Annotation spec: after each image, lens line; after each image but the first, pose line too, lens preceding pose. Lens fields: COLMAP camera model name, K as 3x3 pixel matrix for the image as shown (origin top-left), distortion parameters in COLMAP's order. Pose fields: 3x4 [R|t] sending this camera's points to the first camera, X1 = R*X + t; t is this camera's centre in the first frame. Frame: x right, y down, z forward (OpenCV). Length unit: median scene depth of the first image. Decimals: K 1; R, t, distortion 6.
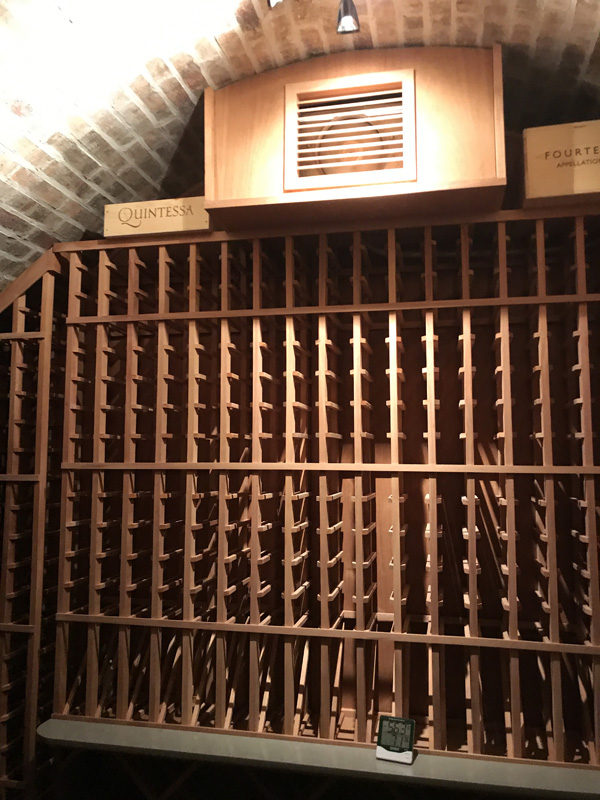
lens RADIAL K [[638.7, 0, 300.5], [0, 638.7, 383.4], [0, 0, 1]] dist [0.029949, -0.027764]
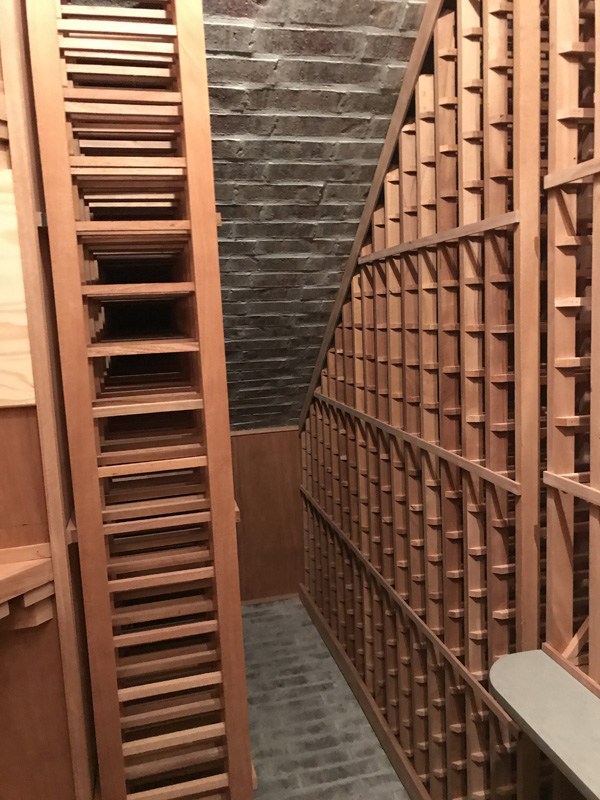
lens RADIAL K [[638.7, 0, 306.7], [0, 638.7, 396.0], [0, 0, 1]] dist [0.029949, -0.027764]
pose [[0.418275, 0.099936, -0.902806, 0.001961], [0.152375, 0.972124, 0.178205, 0.173795], [0.895448, -0.212104, 0.391388, 0.626379]]
